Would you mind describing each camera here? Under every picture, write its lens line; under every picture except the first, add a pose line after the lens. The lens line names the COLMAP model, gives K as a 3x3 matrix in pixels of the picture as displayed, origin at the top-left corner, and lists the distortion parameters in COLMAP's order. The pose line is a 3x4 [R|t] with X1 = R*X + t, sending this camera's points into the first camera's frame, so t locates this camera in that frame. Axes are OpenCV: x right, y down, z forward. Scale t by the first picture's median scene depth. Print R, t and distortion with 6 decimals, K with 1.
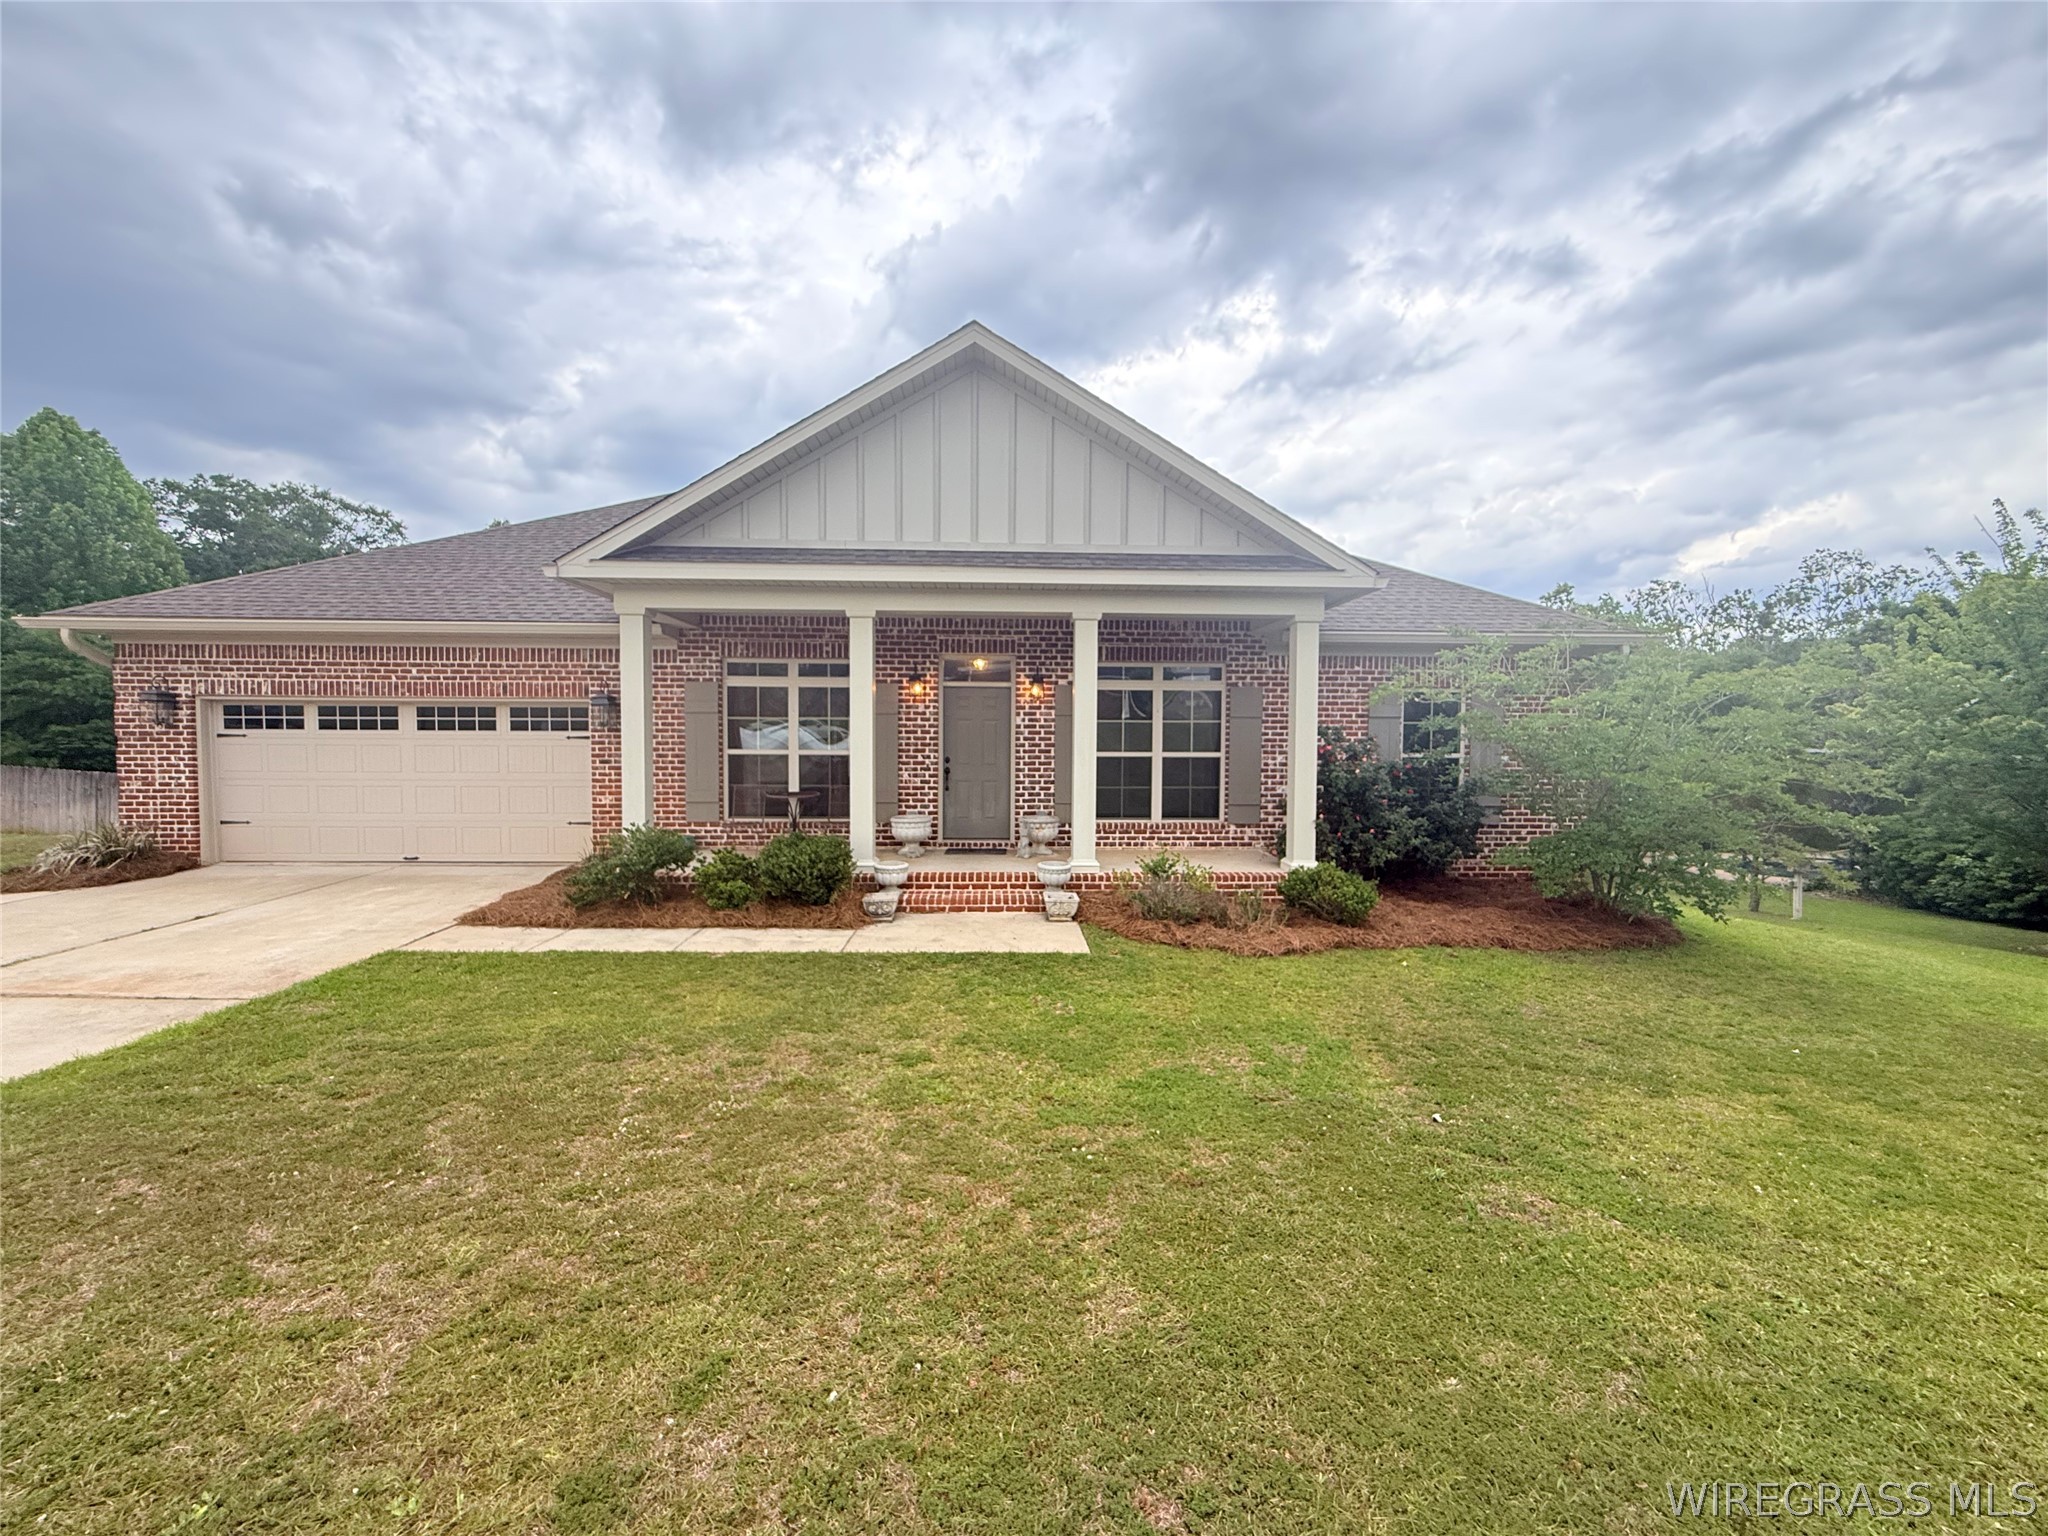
lens RADIAL K [[815.9, 0, 1015.6], [0, 815.9, 784.1], [0, 0, 1]] dist [-0.000444, 0.000188]
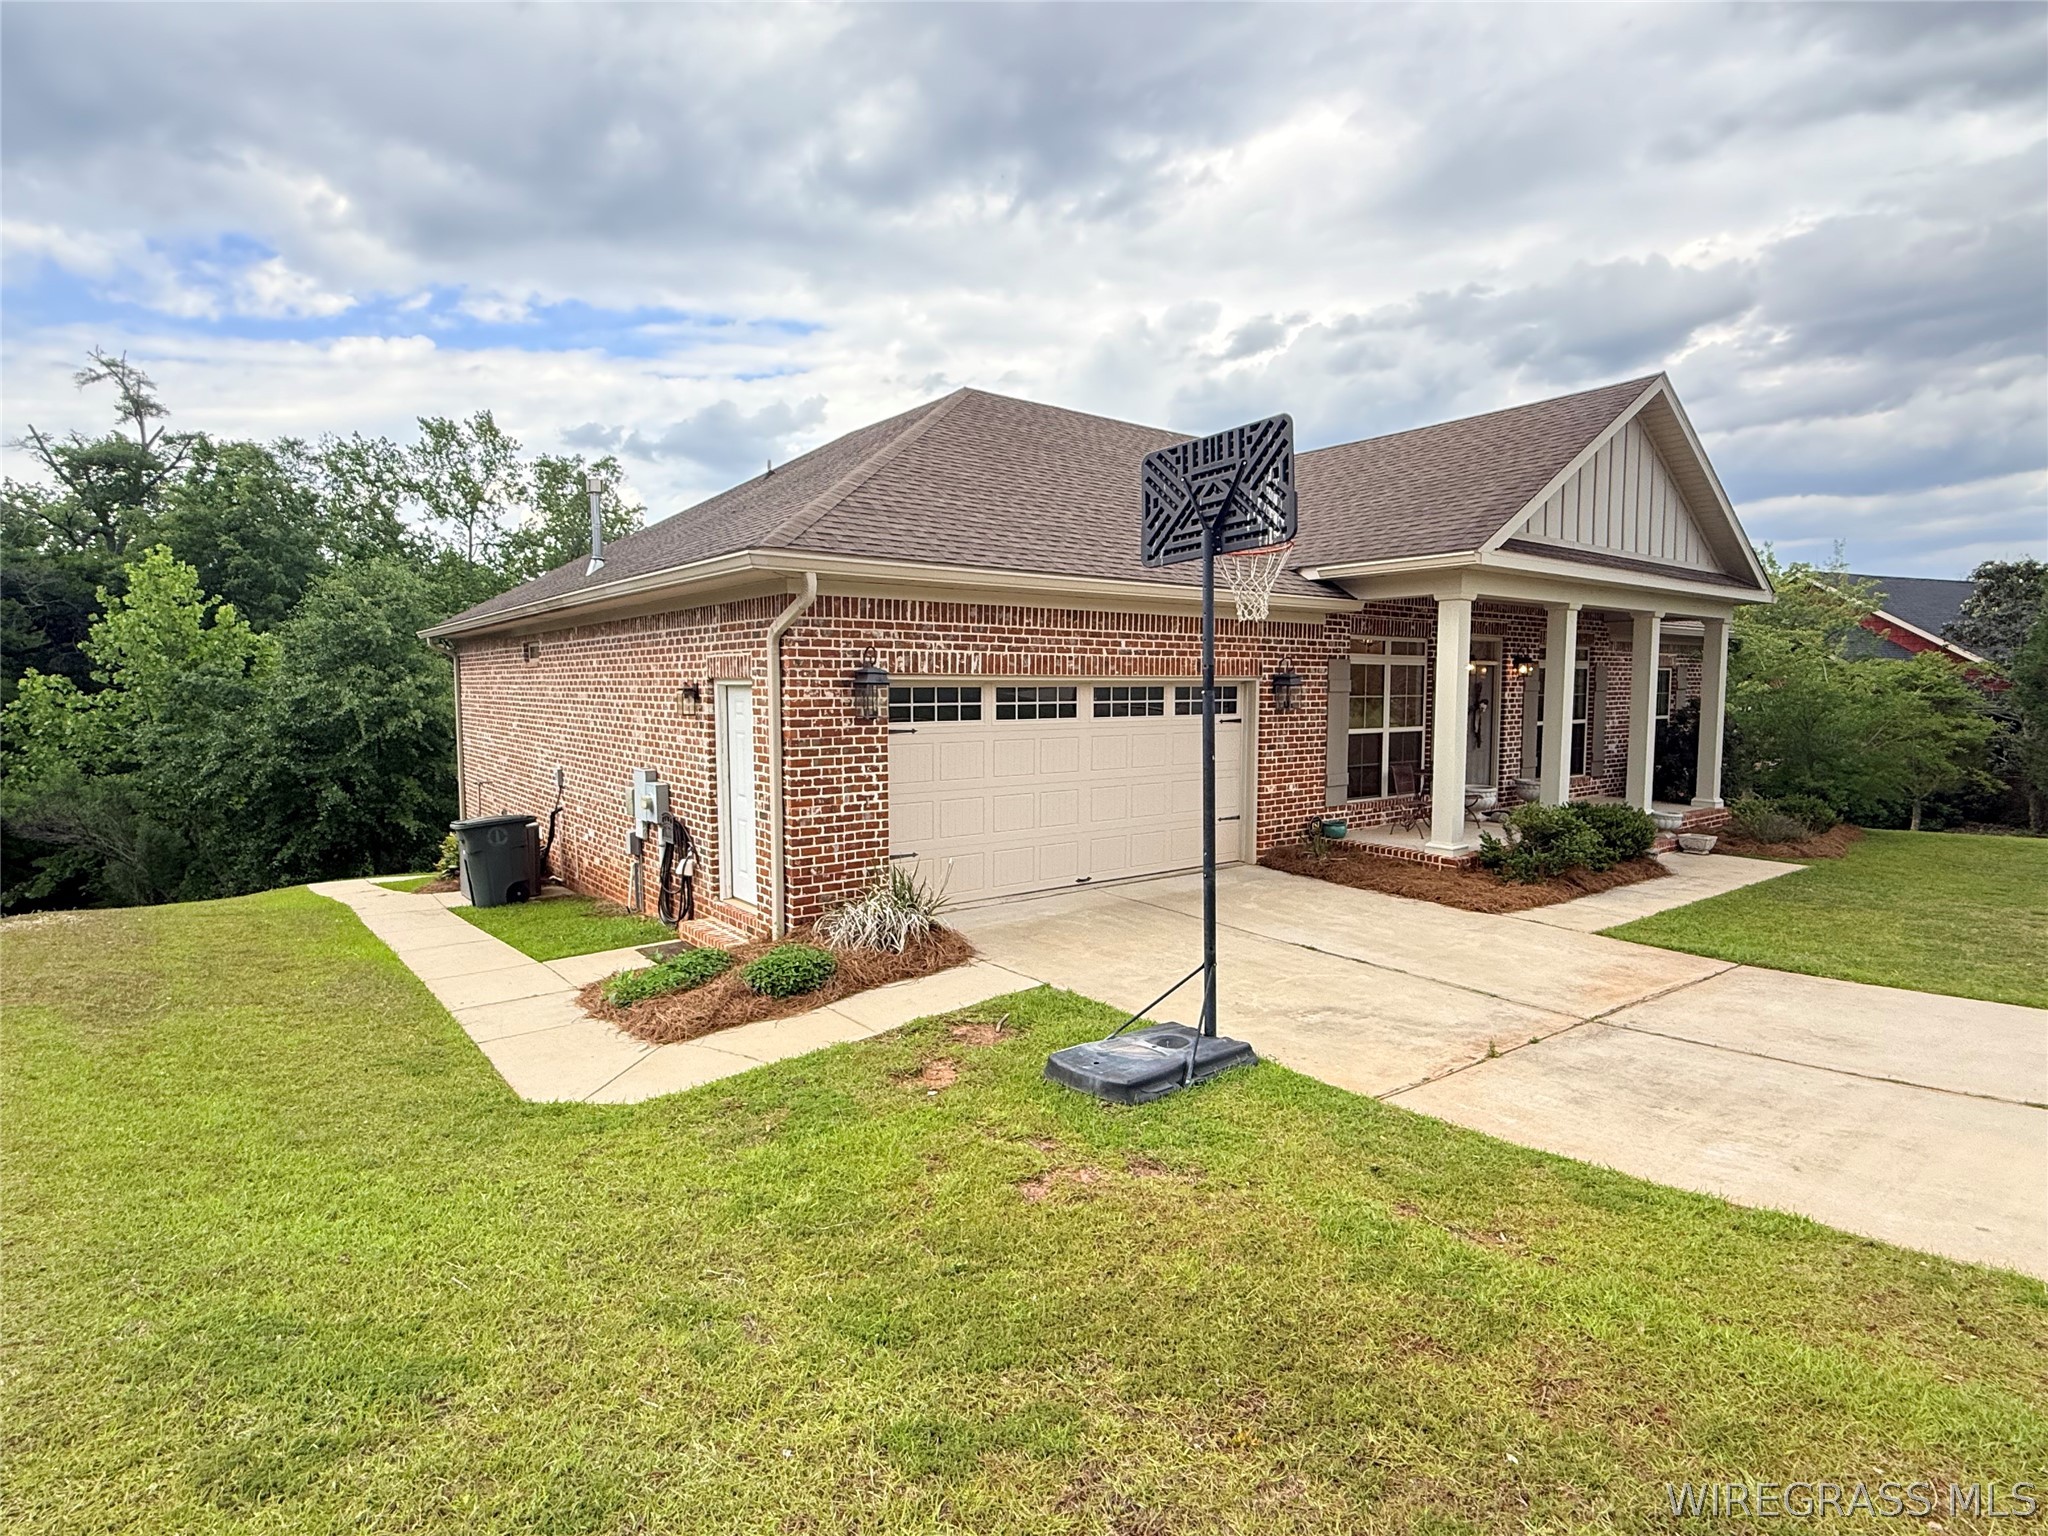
lens RADIAL K [[1089.2, 0, 1037.2], [0, 1089.2, 751.8], [0, 0, 1]] dist [0.003052, -0.001981]
pose [[0.802885, -0.042281, 0.594633, -1.423961], [0.046532, 0.998883, 0.008197, -0.045257], [-0.594316, 0.021088, 0.803955, 0.193480]]
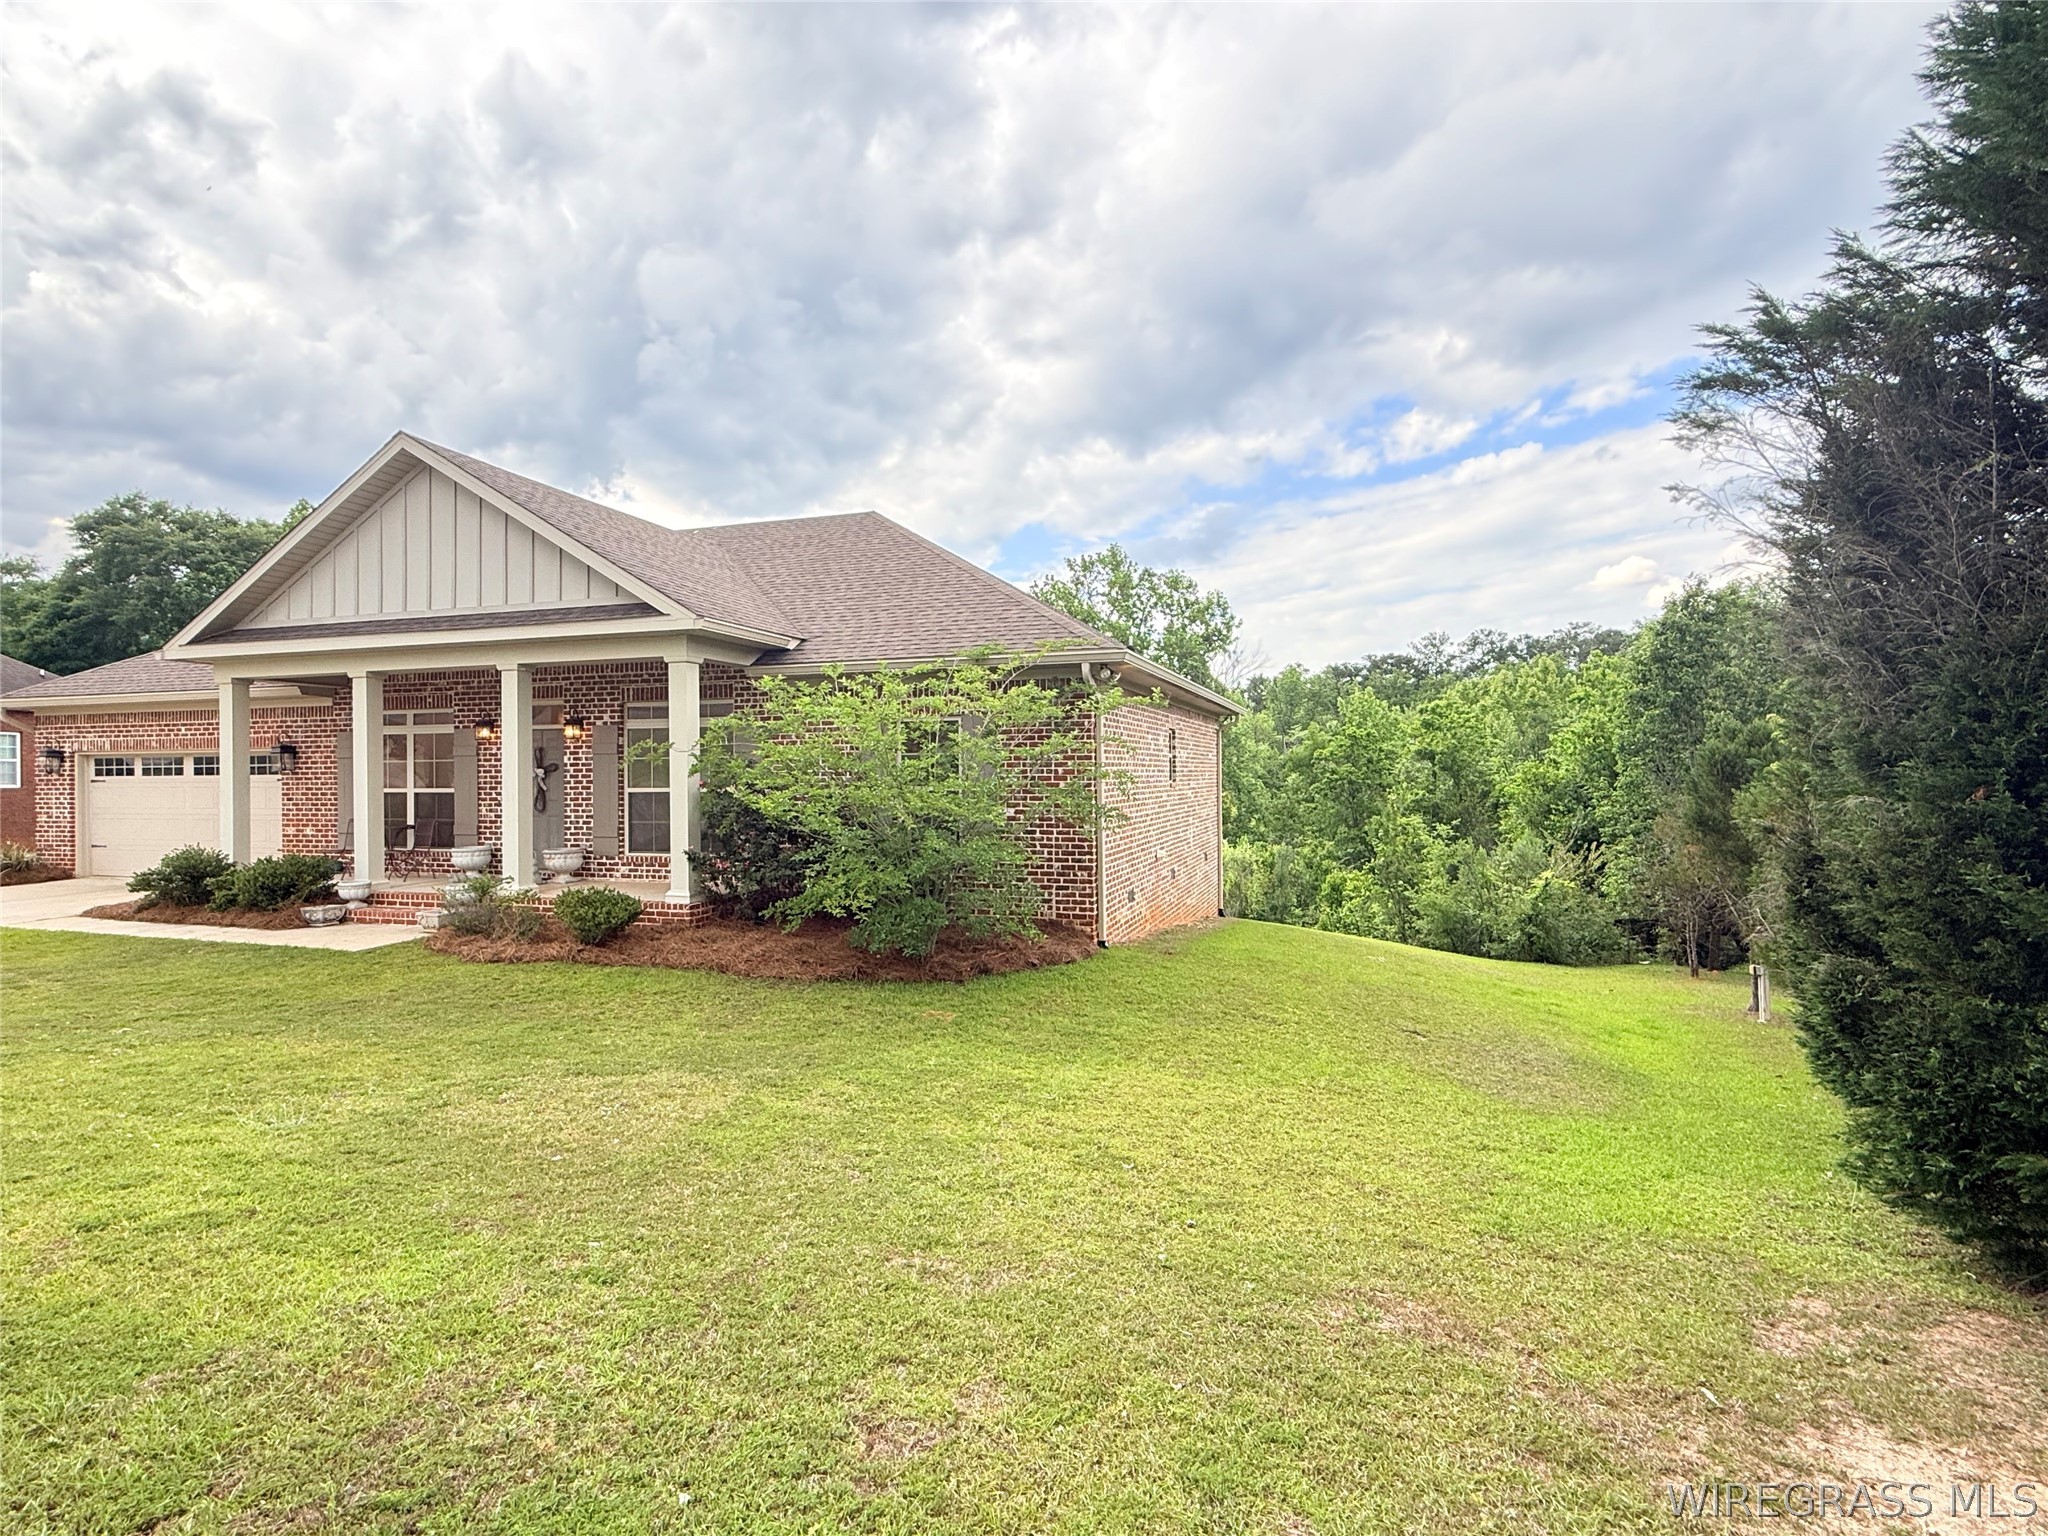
lens RADIAL K [[1089.2, 0, 1021.3], [0, 1089.2, 779.3], [0, 0, 1]] dist [0.003052, -0.001981]
pose [[0.933106, -0.010008, -0.359463, 1.097768], [-0.013605, 0.997915, -0.063099, 0.029694], [0.359345, 0.063769, 0.931024, -0.118781]]
